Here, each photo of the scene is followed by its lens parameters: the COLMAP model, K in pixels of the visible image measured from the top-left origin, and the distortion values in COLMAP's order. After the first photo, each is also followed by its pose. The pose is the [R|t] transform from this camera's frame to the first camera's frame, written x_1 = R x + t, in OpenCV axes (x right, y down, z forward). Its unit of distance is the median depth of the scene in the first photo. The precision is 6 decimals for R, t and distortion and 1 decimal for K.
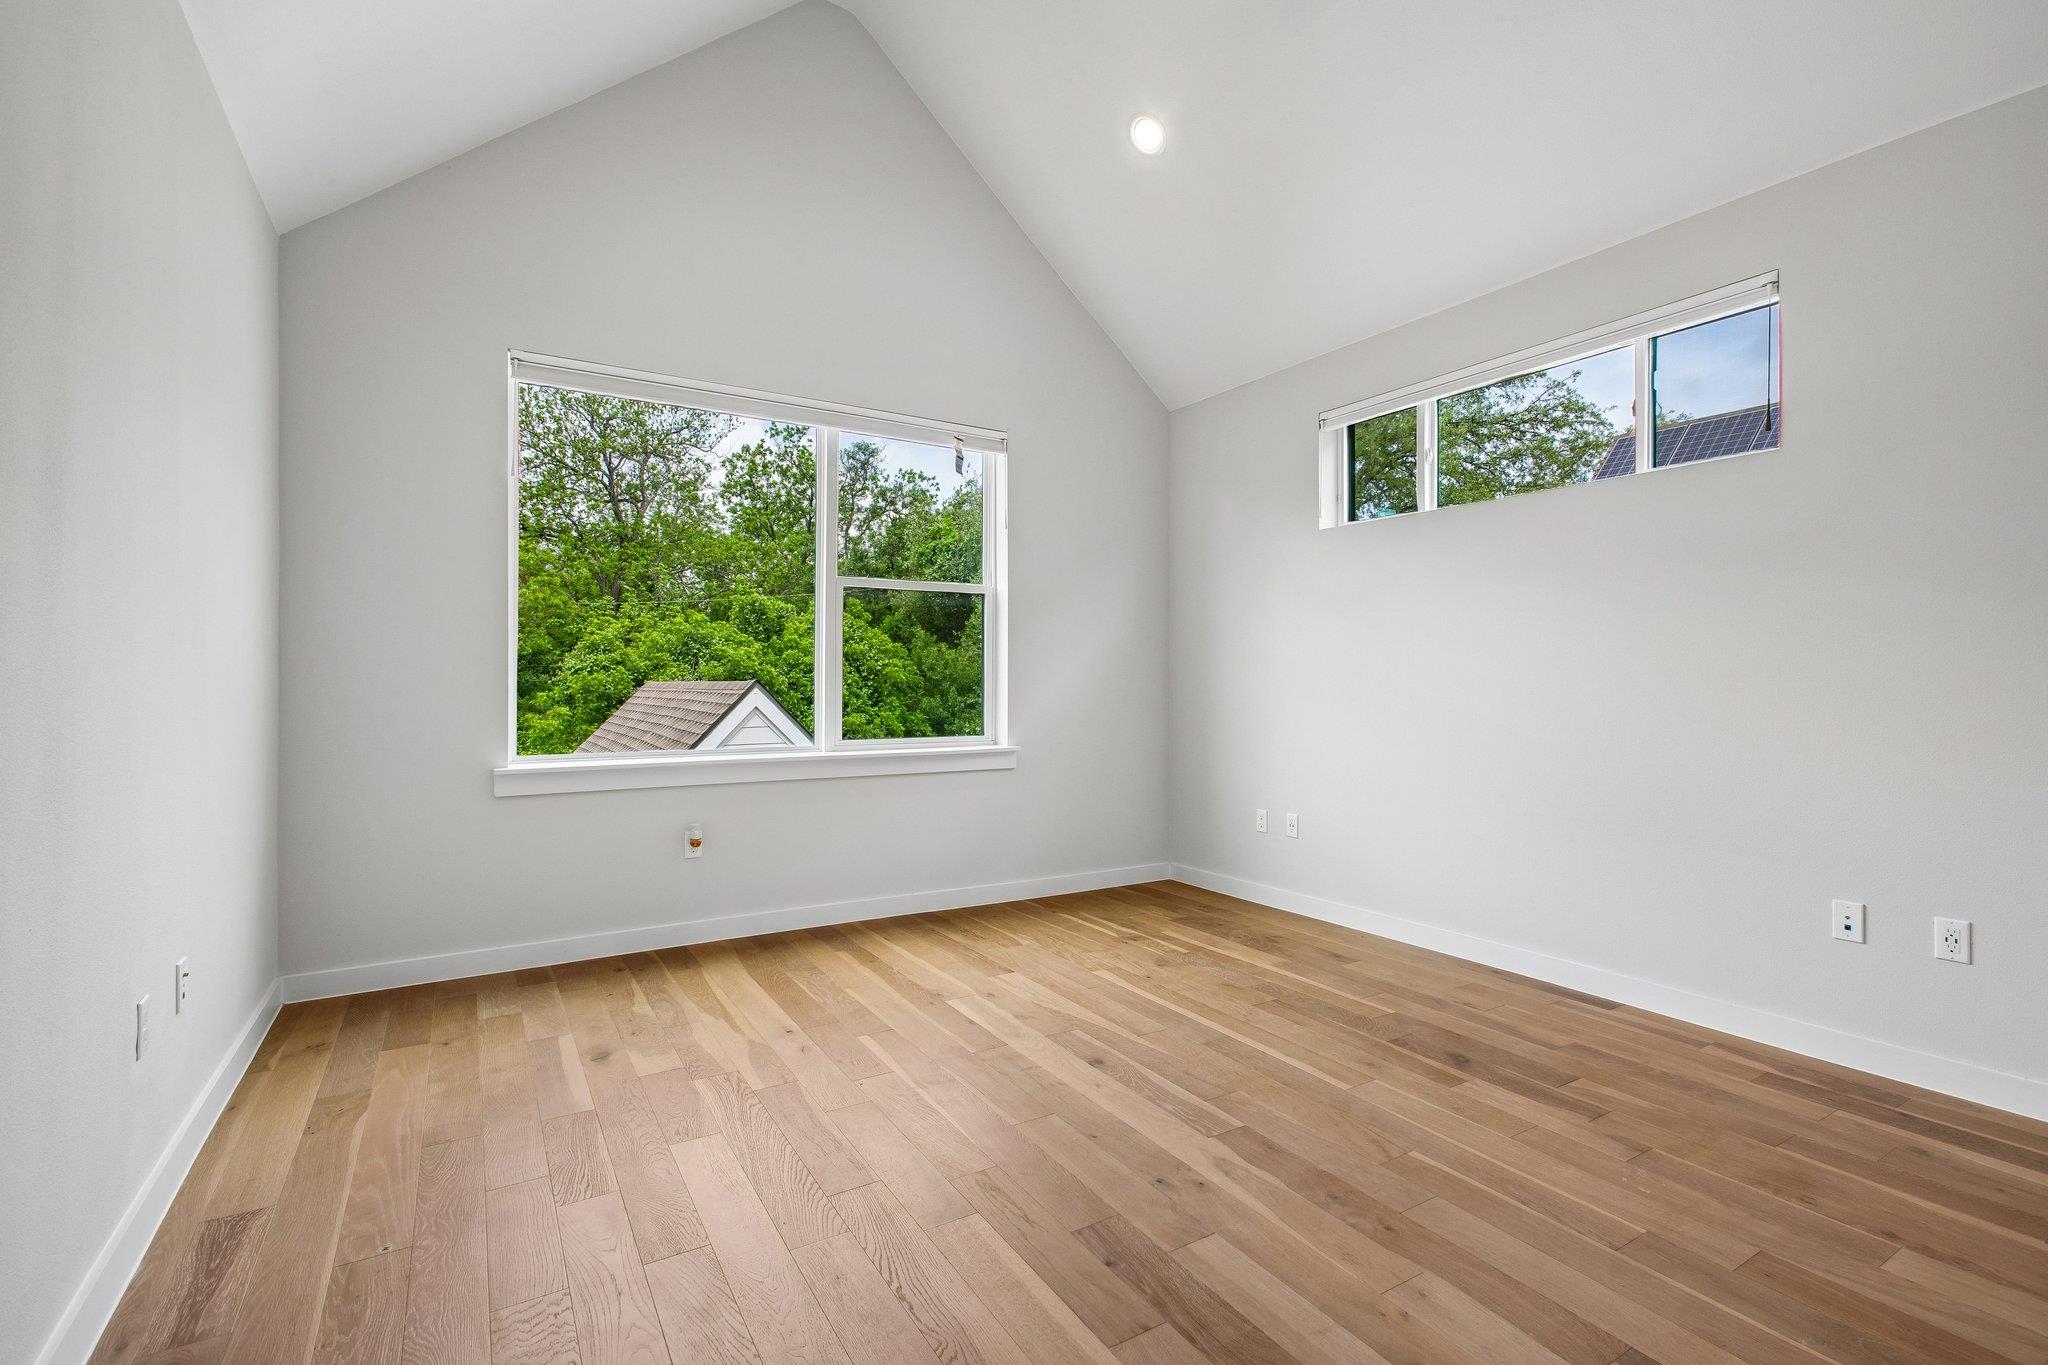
lens RADIAL K [[941.1, 0, 1026.1], [0, 941.1, 677.3], [0, 0, 1]] dist [-0.002724, 0.004455]
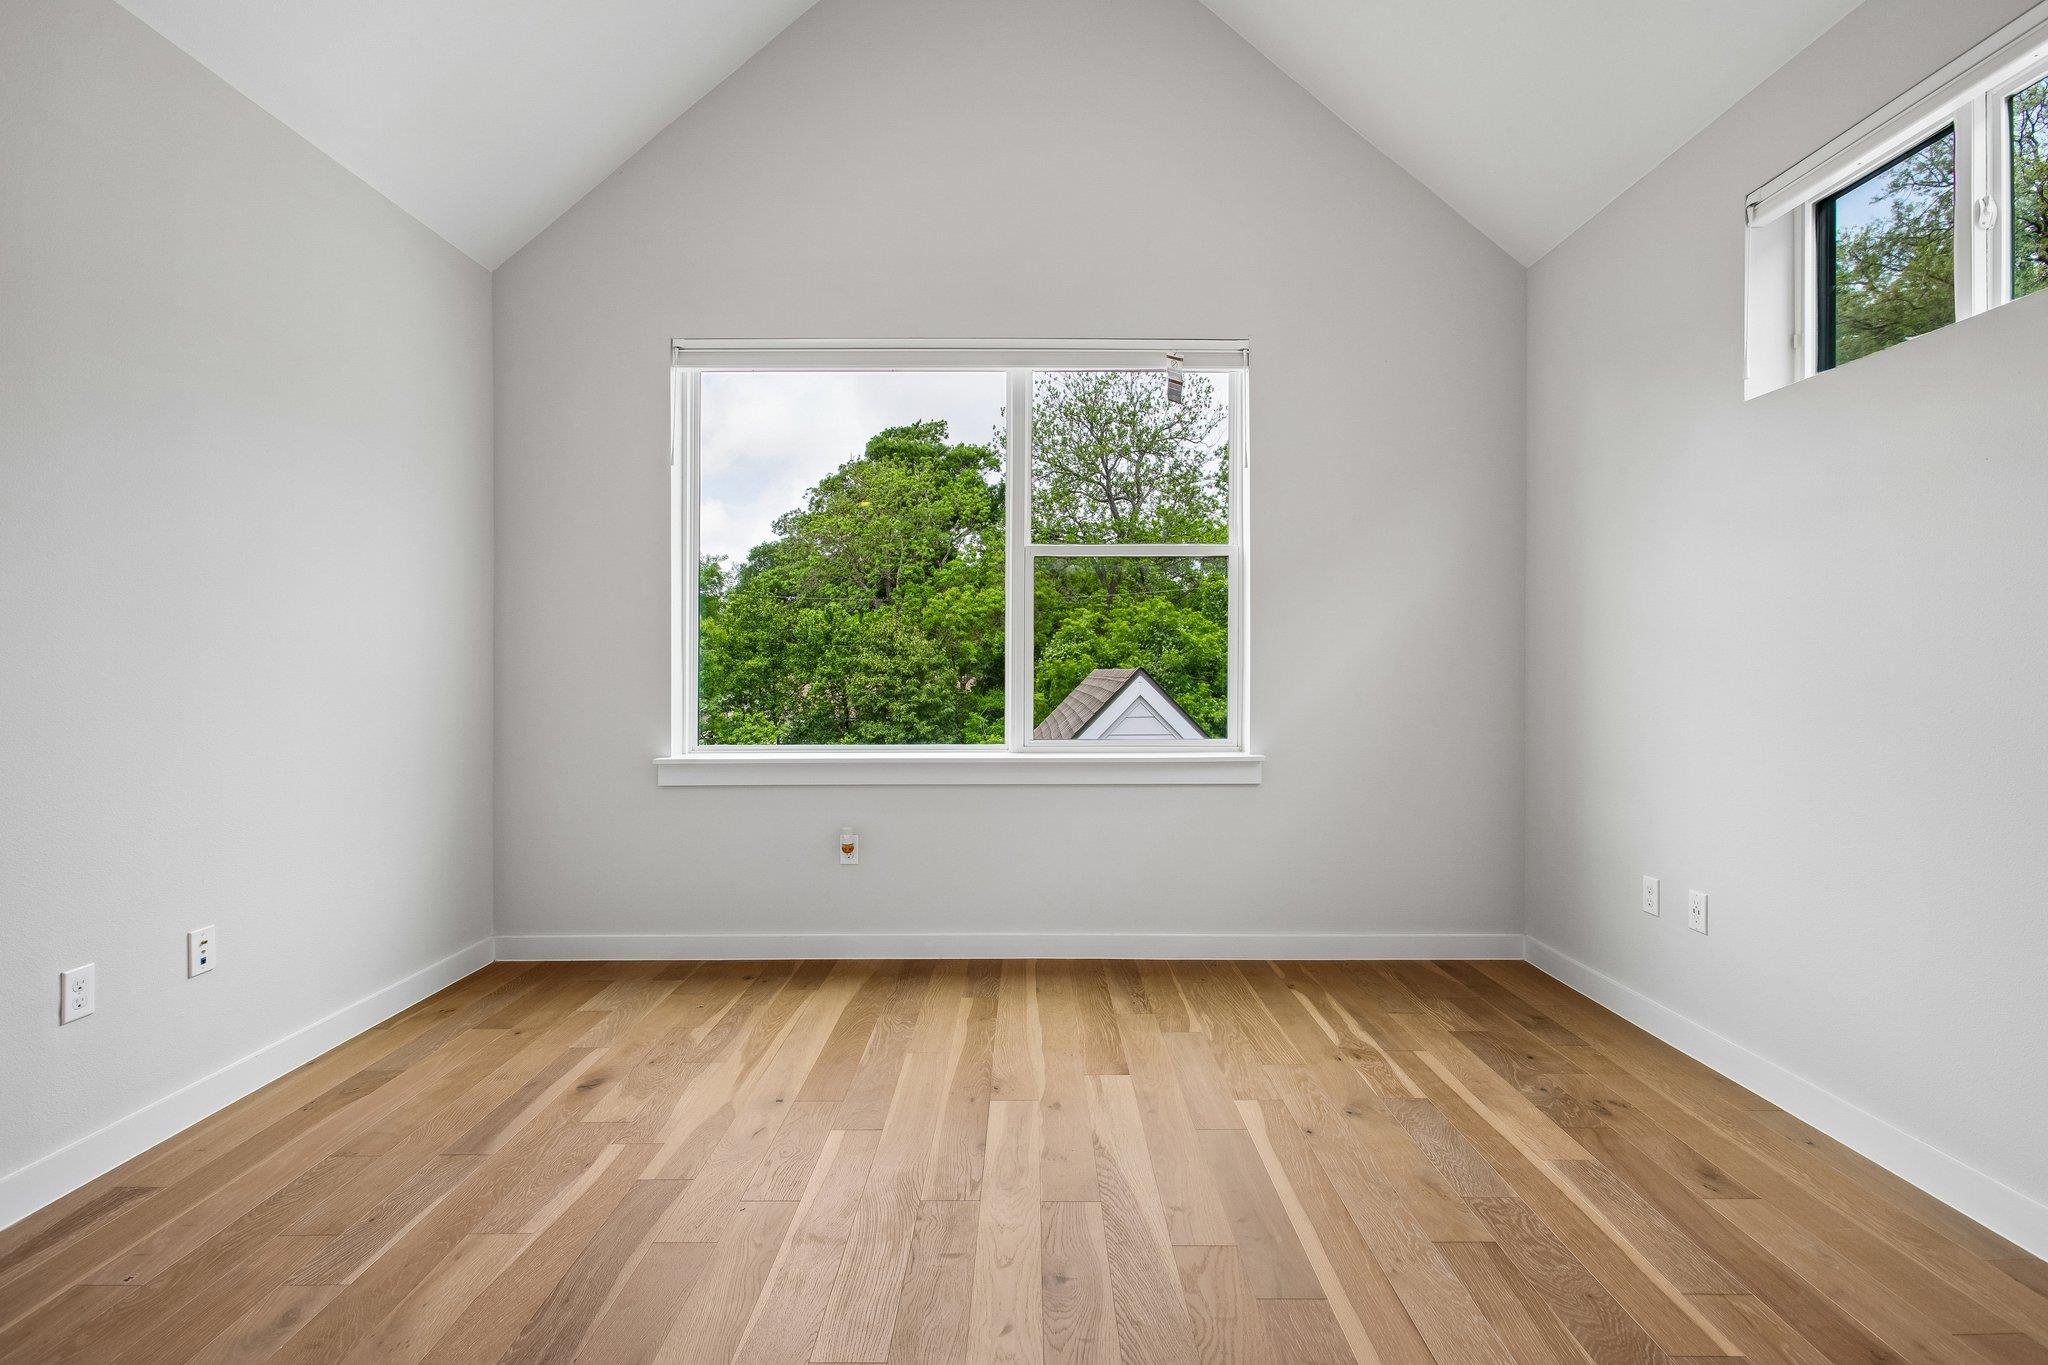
lens RADIAL K [[941.1, 0, 1005.9], [0, 941.1, 664.3], [0, 0, 1]] dist [-0.002724, 0.004455]
pose [[0.848296, -0.006963, -0.529476, 0.286064], [0.007076, 0.999973, -0.001813, 0.001593], [0.529474, -0.002209, 0.848323, 0.339982]]
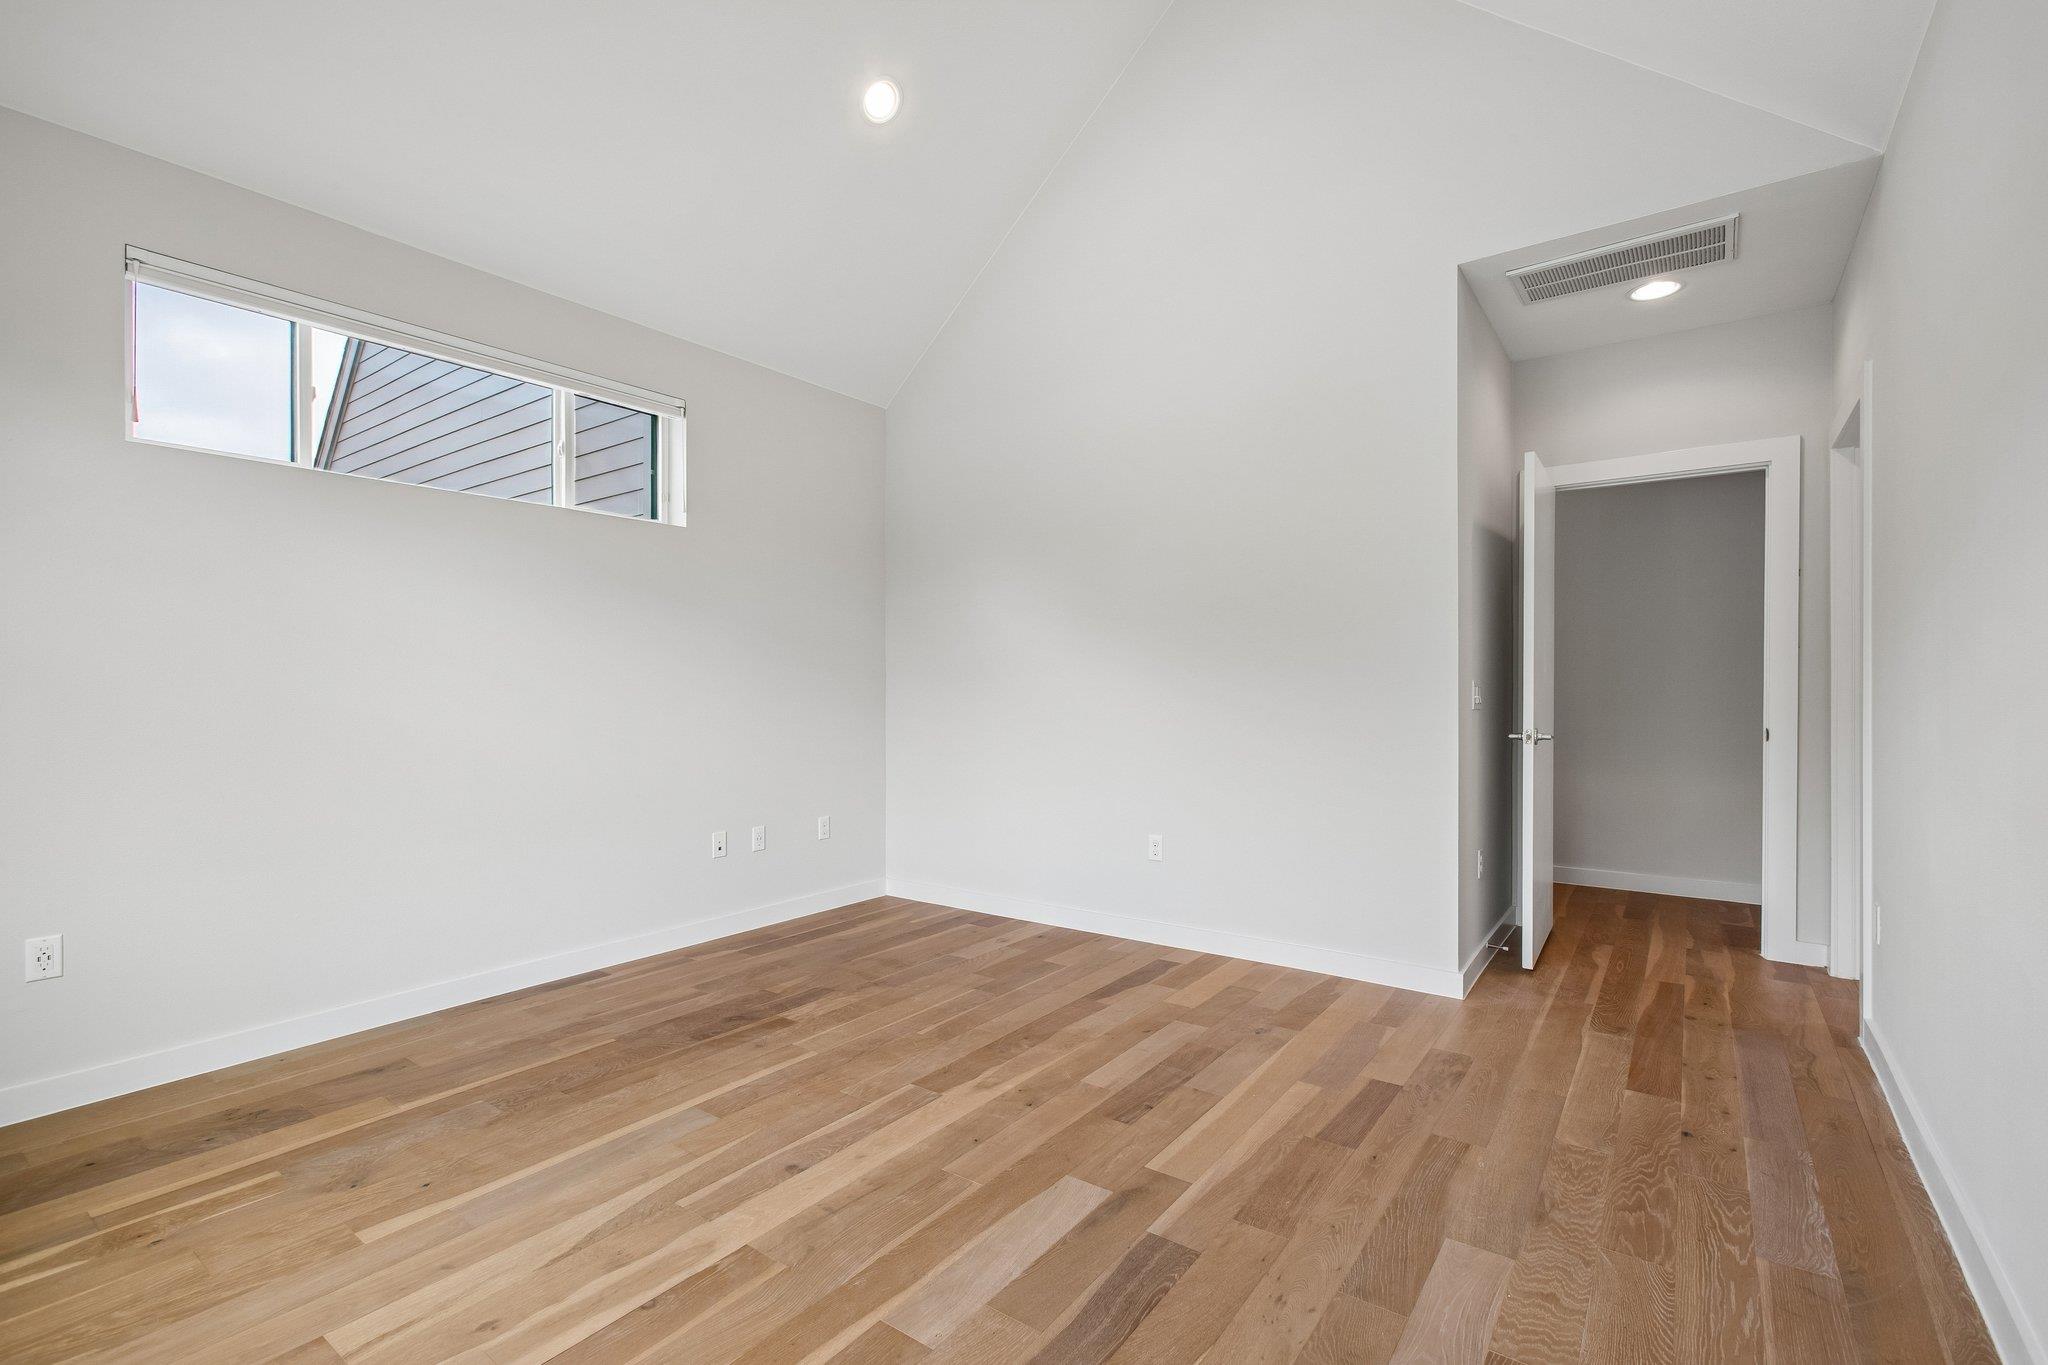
lens RADIAL K [[941.1, 0, 1006.6], [0, 941.1, 692.7], [0, 0, 1]] dist [-0.002724, 0.004455]
pose [[-0.378994, -0.008384, 0.925361, -0.556180], [0.001455, 0.999952, 0.009656, -0.005796], [-0.925398, 0.005006, -0.378963, 0.852486]]
